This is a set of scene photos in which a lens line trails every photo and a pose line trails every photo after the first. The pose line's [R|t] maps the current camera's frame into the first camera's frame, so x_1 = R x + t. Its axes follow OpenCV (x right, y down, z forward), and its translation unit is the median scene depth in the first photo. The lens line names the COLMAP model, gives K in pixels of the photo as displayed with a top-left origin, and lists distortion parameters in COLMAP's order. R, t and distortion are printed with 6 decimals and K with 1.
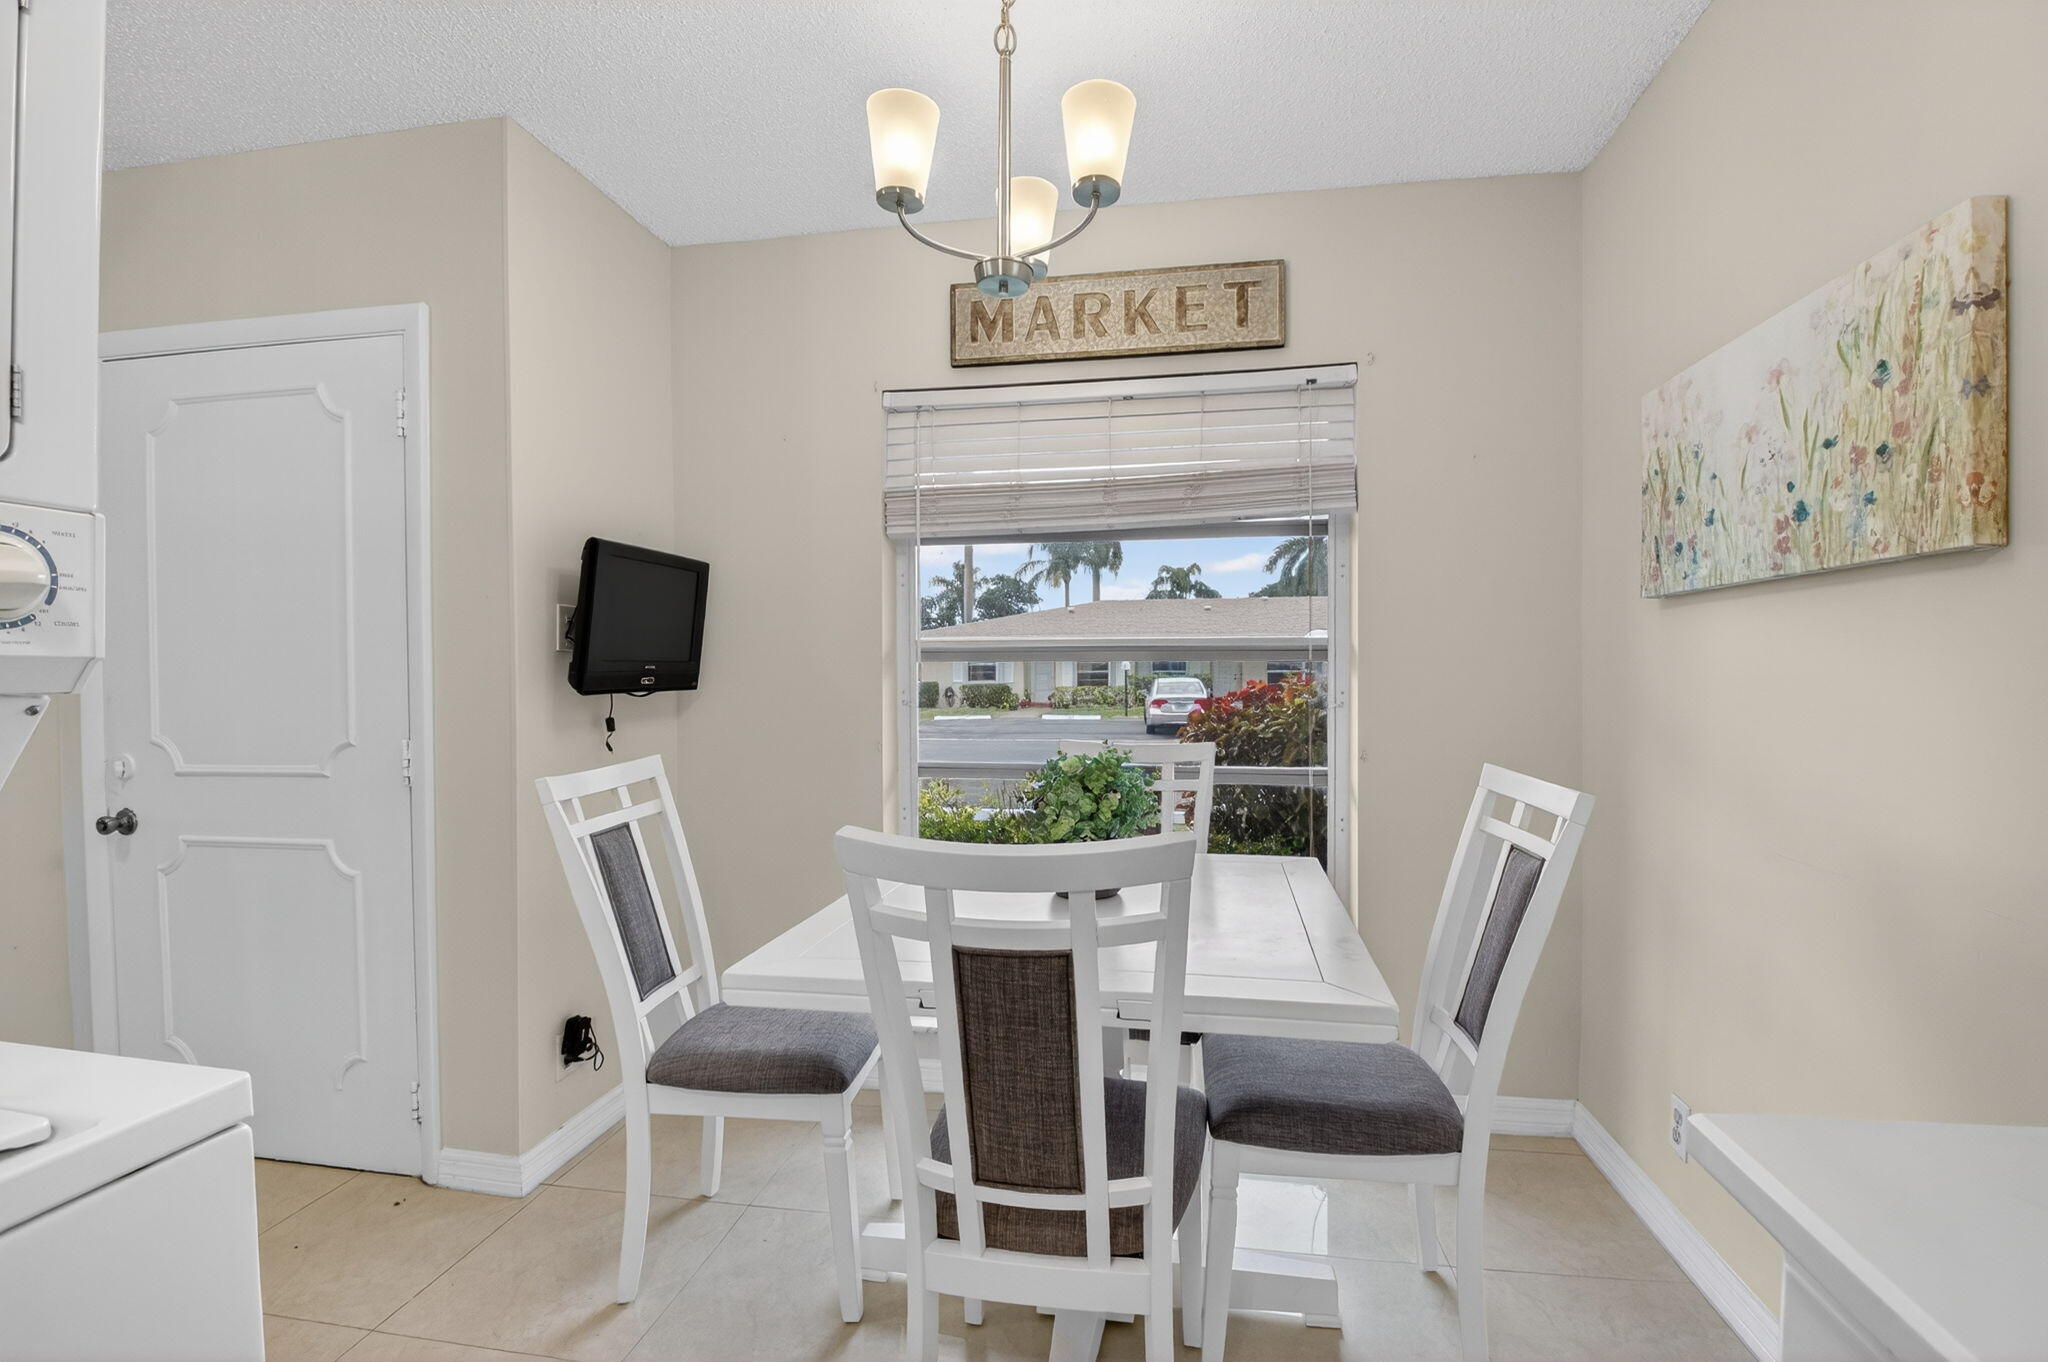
lens RADIAL K [[902.2, 0, 1026.7], [0, 902.2, 675.2], [0, 0, 1]] dist [-0.004343, -0.014845]
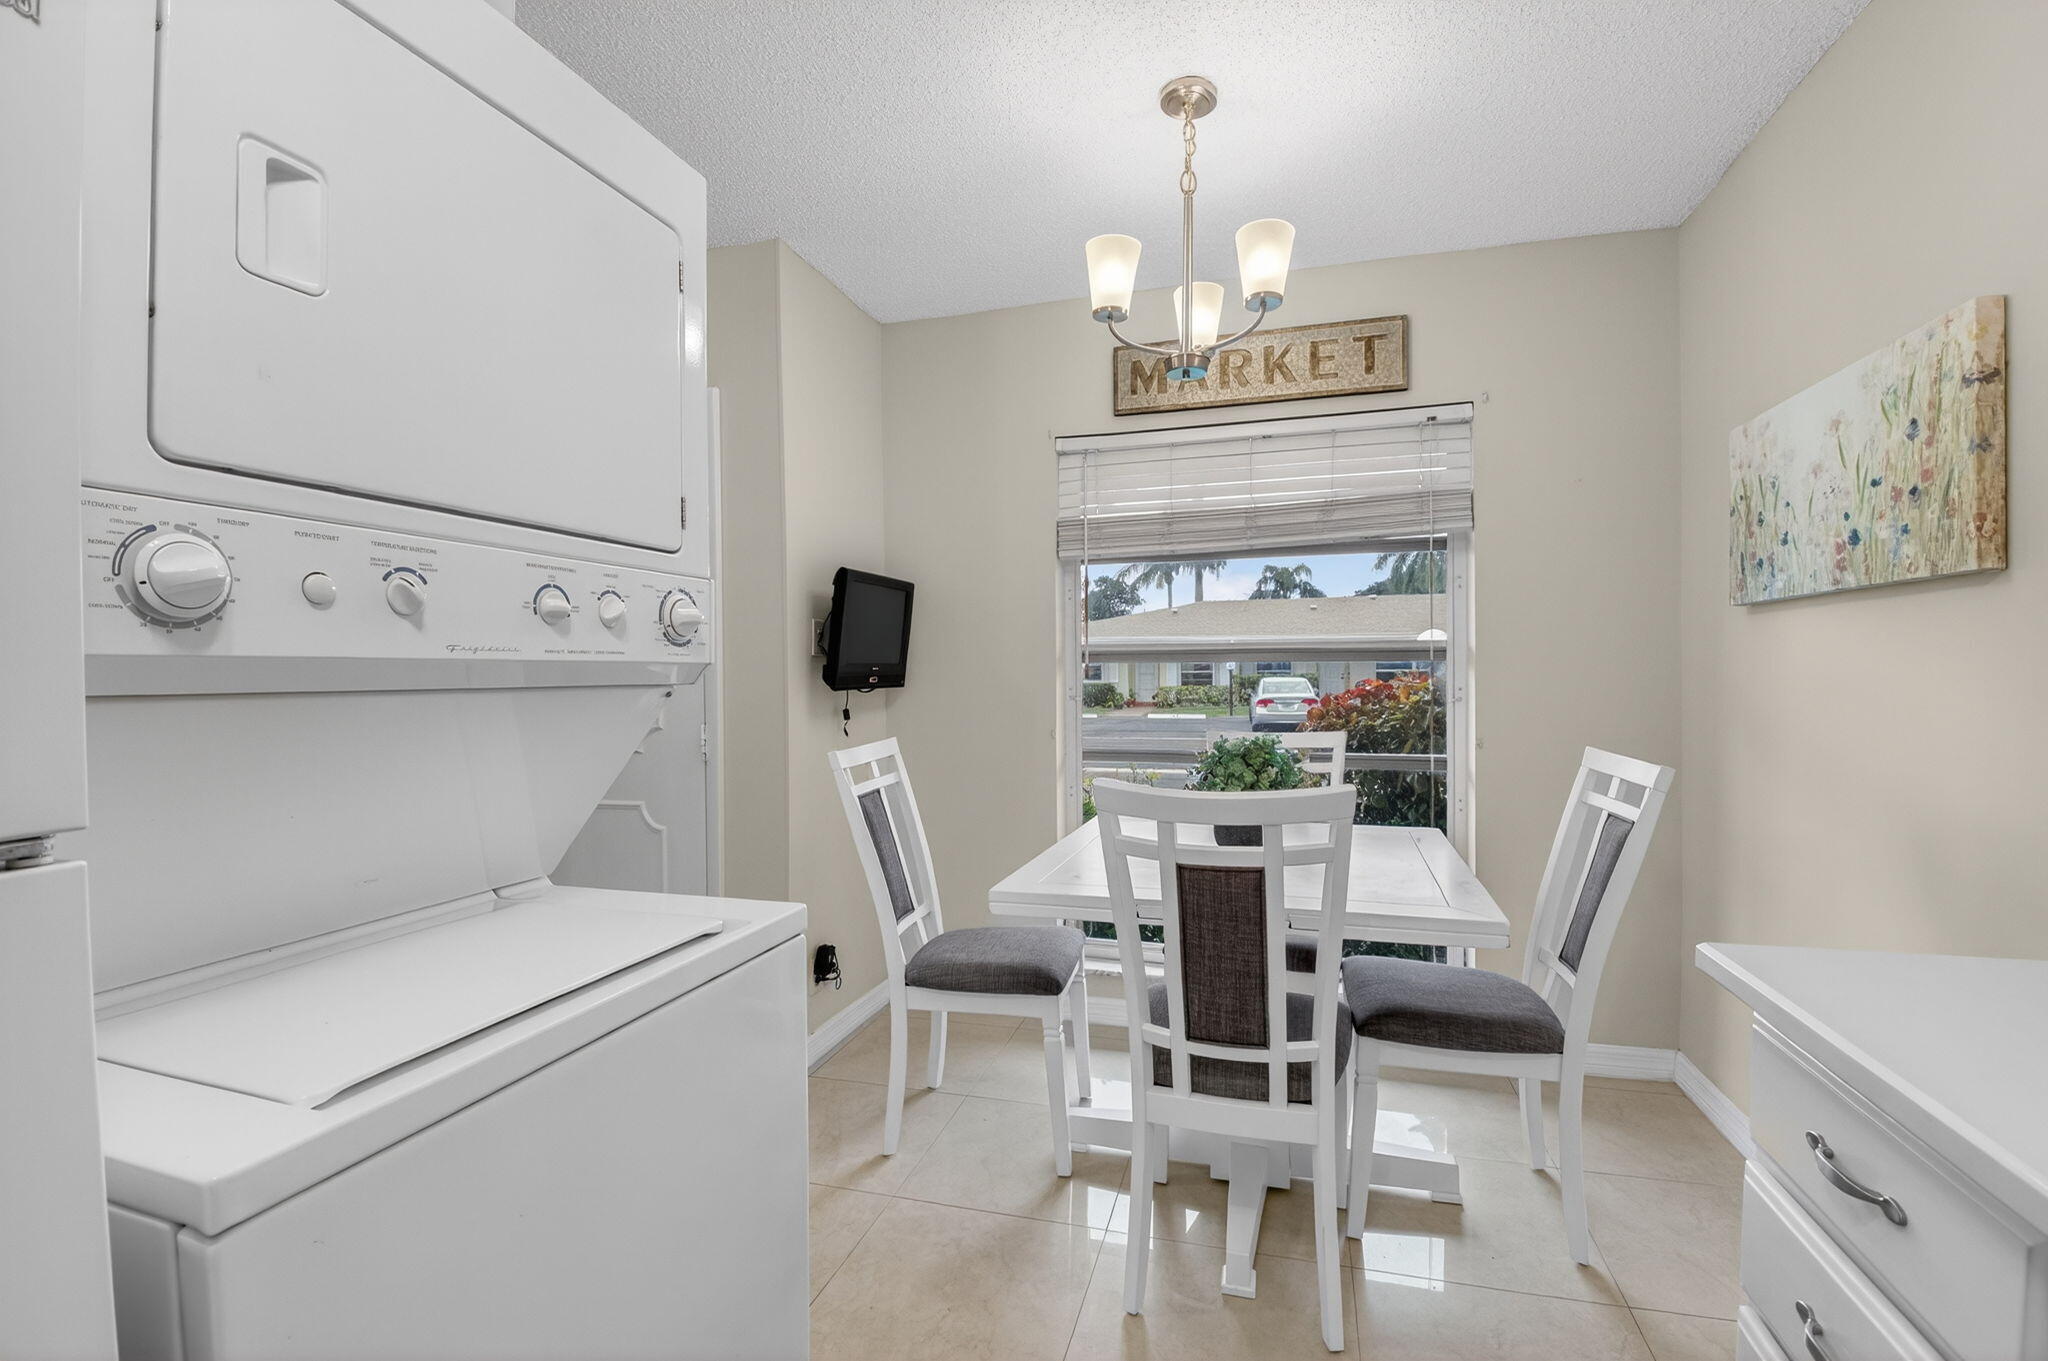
lens RADIAL K [[902.2, 0, 1014.4], [0, 902.2, 675.0], [0, 0, 1]] dist [-0.004343, -0.014845]
pose [[0.993041, -0.002607, -0.117741, -0.104488], [0.002514, 0.999996, -0.000934, 0.002385], [0.117743, 0.000632, 0.993044, -0.273458]]
